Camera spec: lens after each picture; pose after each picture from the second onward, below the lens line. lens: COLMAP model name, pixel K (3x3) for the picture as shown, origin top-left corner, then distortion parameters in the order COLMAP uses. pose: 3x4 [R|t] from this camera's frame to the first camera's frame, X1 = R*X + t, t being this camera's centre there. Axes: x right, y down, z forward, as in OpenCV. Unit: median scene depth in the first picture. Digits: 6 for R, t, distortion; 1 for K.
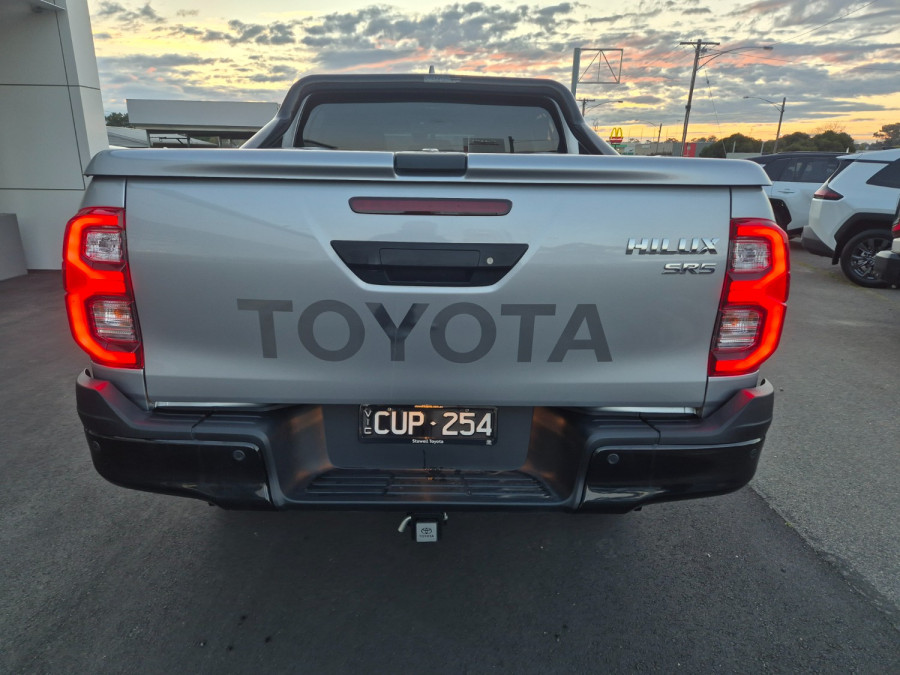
lens RADIAL K [[601.9, 0, 438.7], [0, 601.9, 343.9], [0, 0, 1]] dist [0.062720, -0.040985]
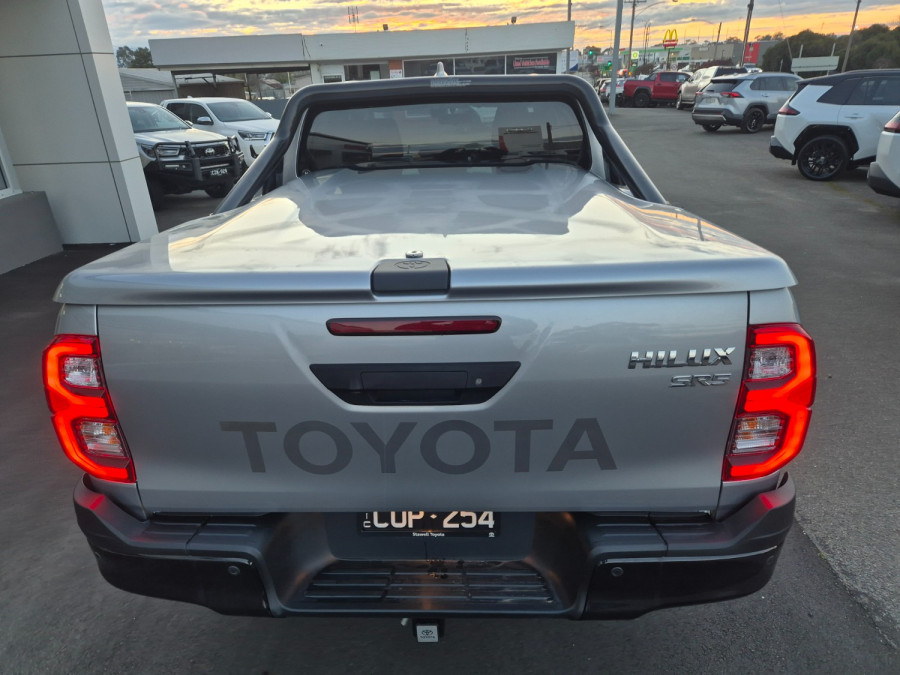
lens RADIAL K [[605.4, 0, 441.2], [0, 605.4, 350.7], [0, 0, 1]] dist [0.071345, -0.052451]
pose [[0.997261, -0.025637, -0.069372, 0.083058], [0.034113, 0.991708, 0.123899, -0.271033], [0.065620, -0.125926, 0.989867, 0.066372]]
